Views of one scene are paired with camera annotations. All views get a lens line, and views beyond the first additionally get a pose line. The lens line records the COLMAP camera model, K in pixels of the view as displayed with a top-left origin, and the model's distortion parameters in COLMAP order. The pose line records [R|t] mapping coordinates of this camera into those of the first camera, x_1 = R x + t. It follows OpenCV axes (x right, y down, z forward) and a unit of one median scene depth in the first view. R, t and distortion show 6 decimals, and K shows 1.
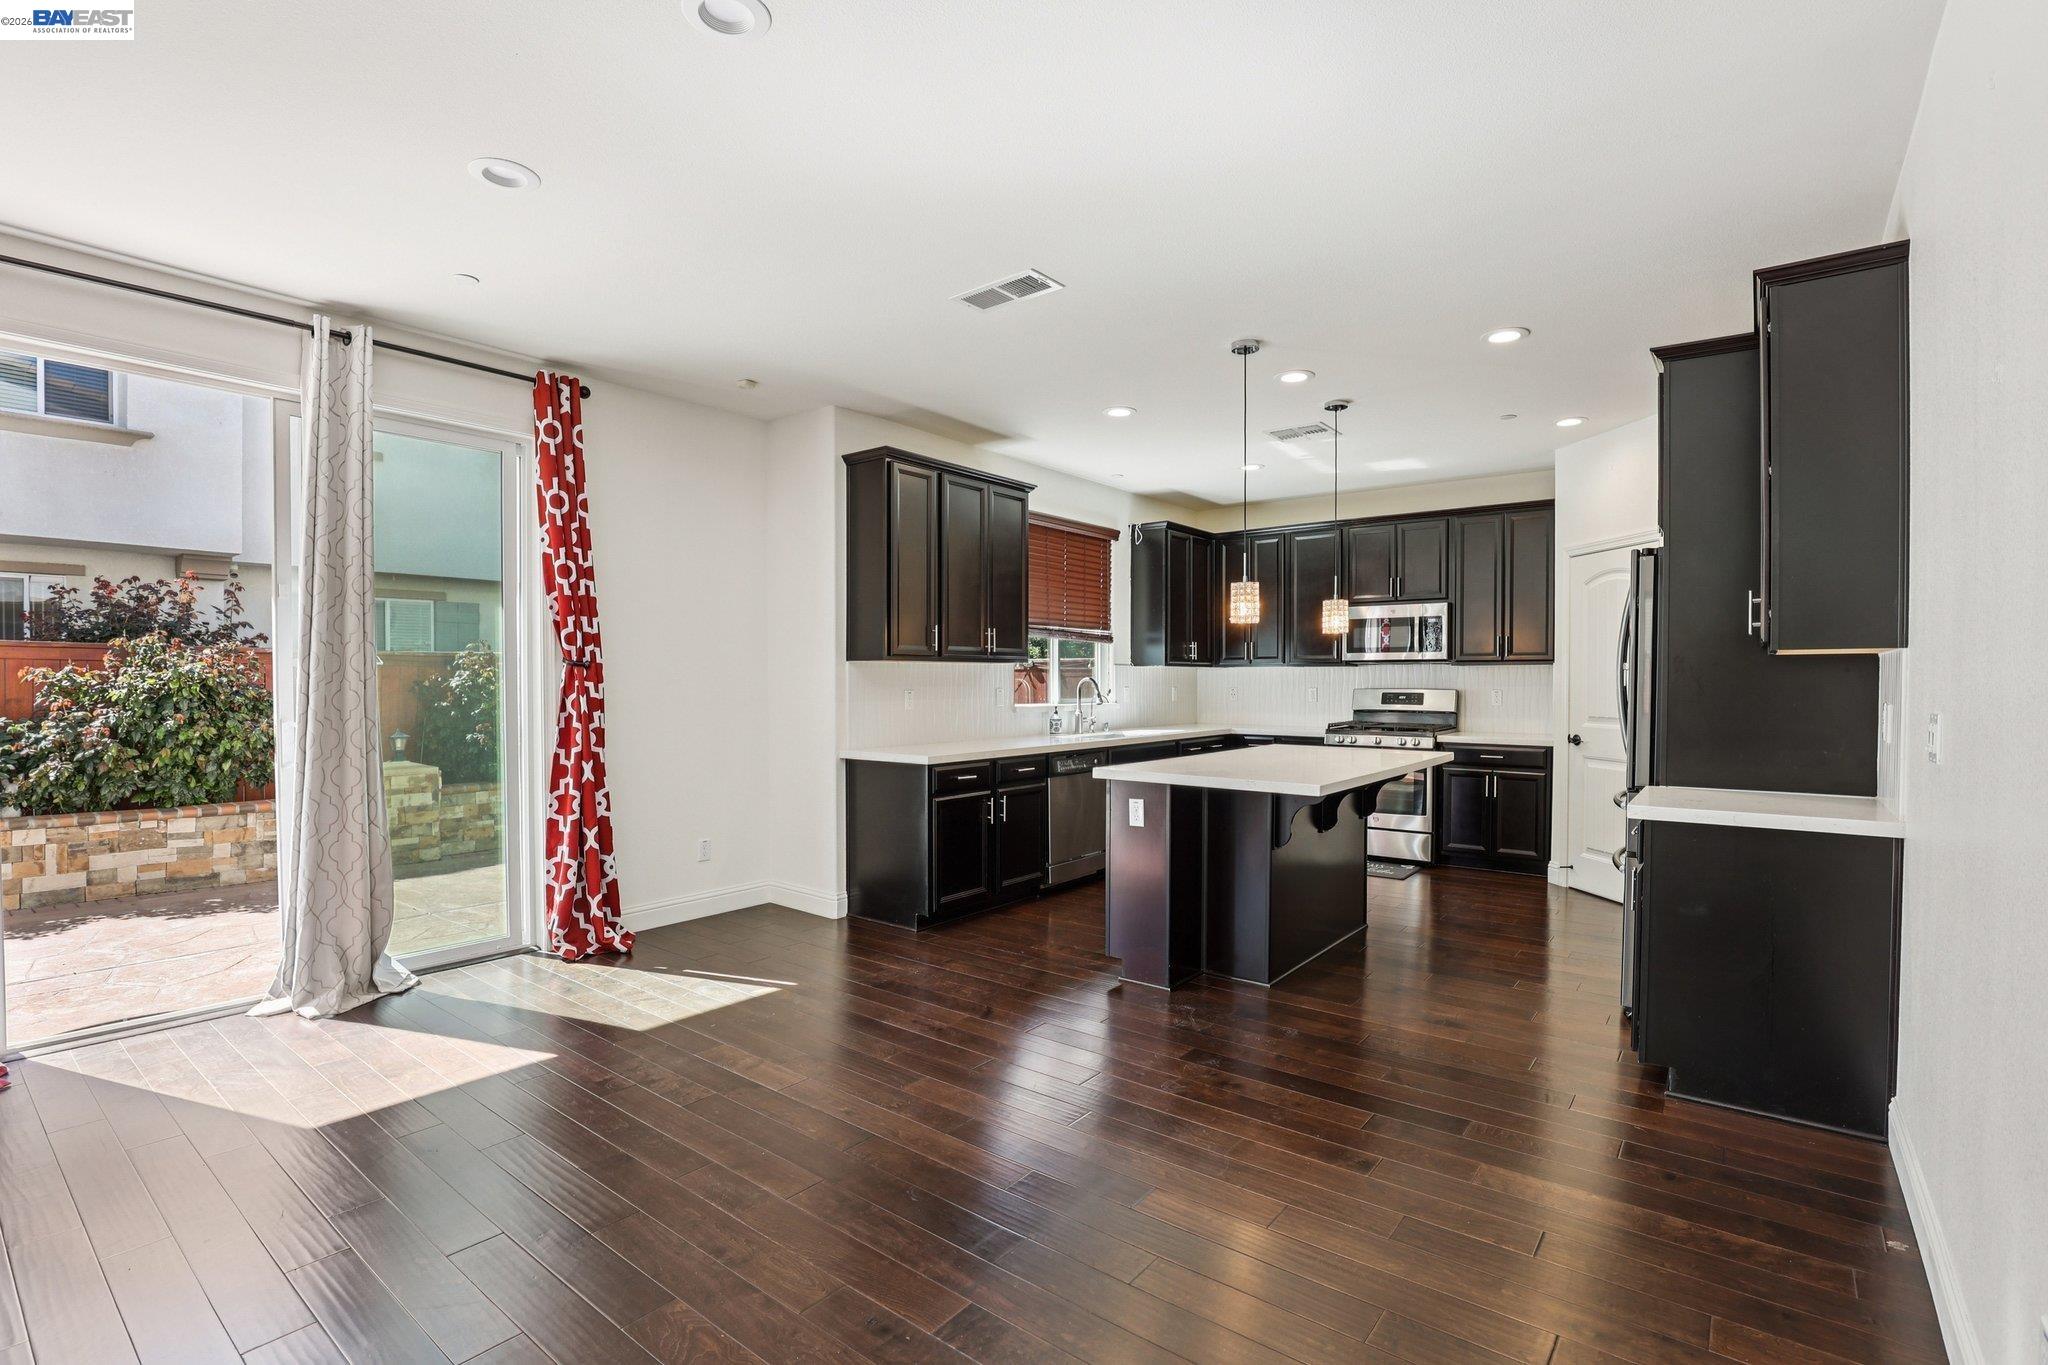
lens RADIAL K [[949.8, 0, 1026.6], [0, 949.8, 697.0], [0, 0, 1]] dist [-0.011695, 0.000489]
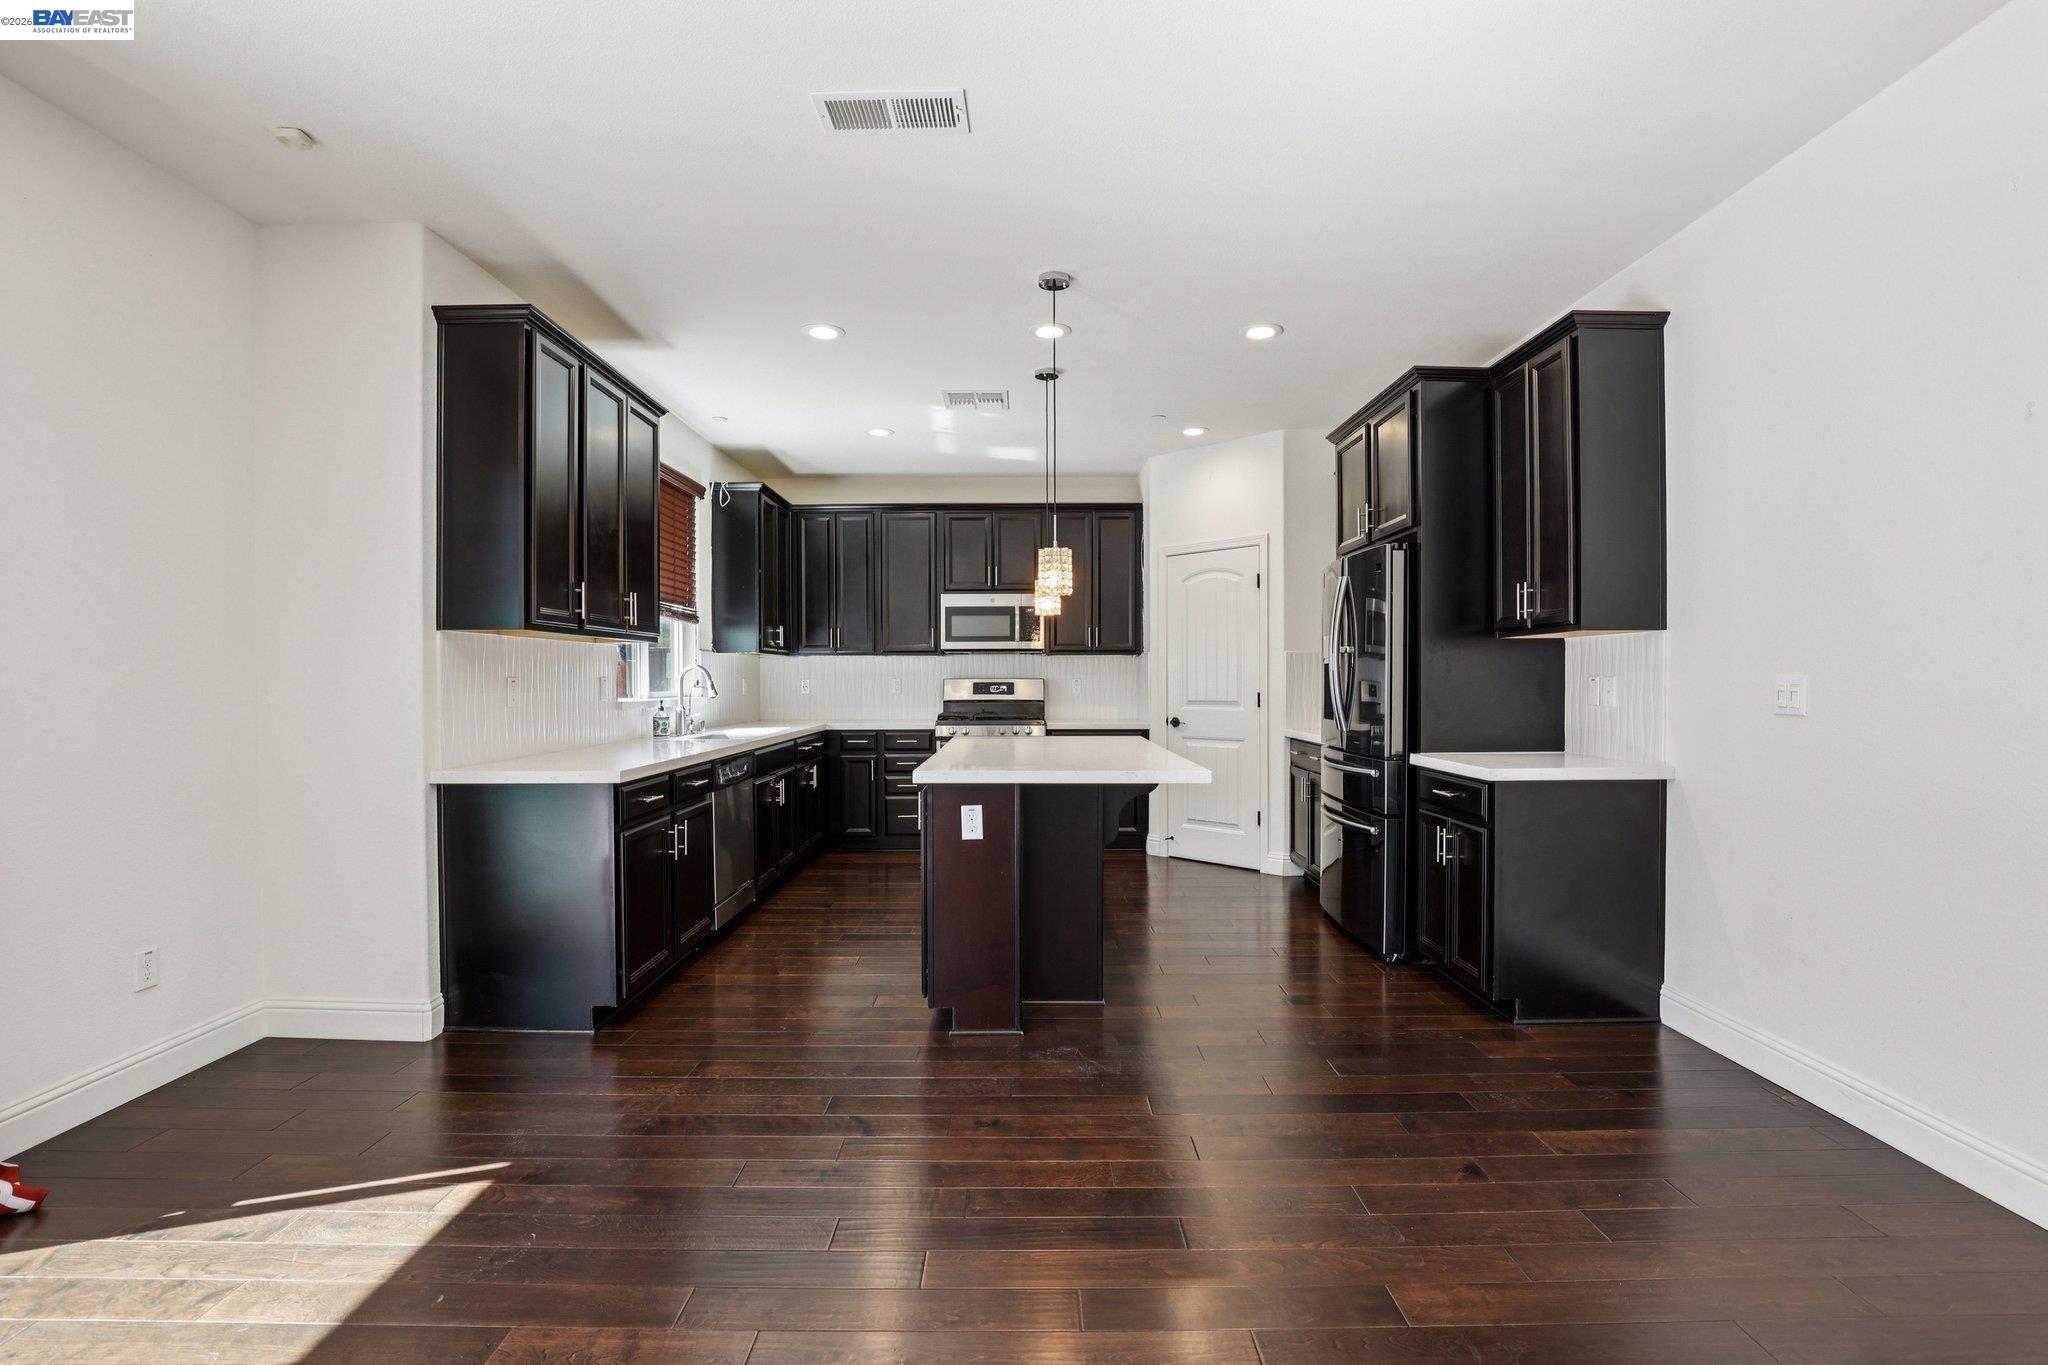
lens RADIAL K [[949.8, 0, 1026.6], [0, 949.8, 697.0], [0, 0, 1]] dist [-0.011695, 0.000489]
pose [[0.788188, -0.014795, 0.615257, -0.226005], [0.015269, 0.999873, 0.004483, 0.008075], [-0.615246, 0.005861, 0.788314, 0.219795]]
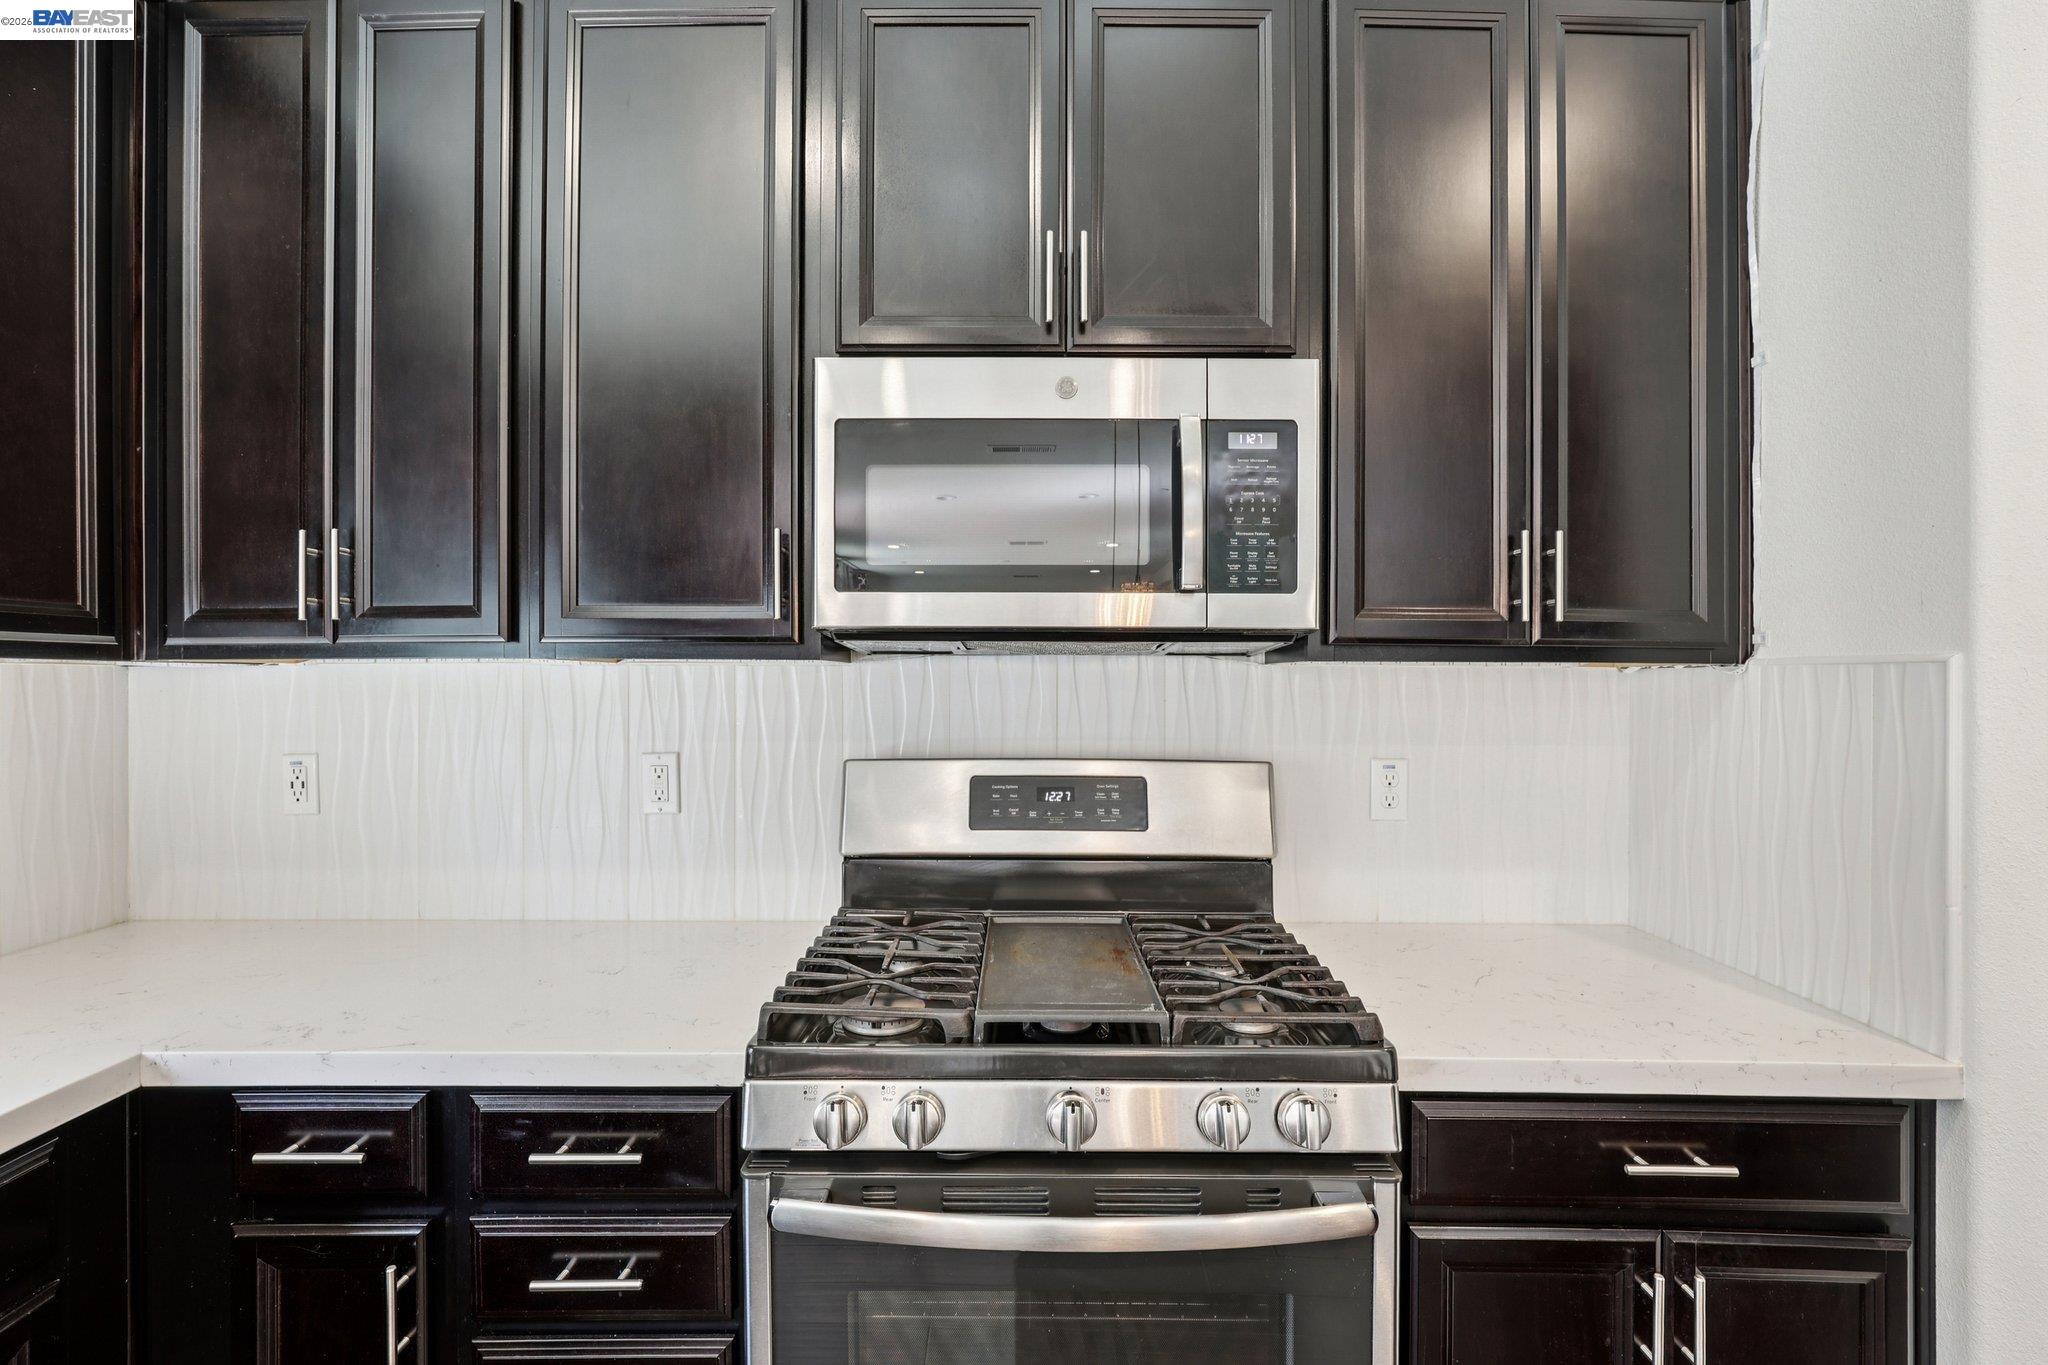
lens RADIAL K [[949.0, 0, 1026.1], [0, 949.0, 677.3], [0, 0, 1]] dist [-0.021513, 0.000418]
pose [[0.788992, -0.001878, 0.614401, 0.289740], [0.011550, 0.999864, -0.011776, -0.030893], [-0.614295, 0.016387, 0.788906, 0.960540]]
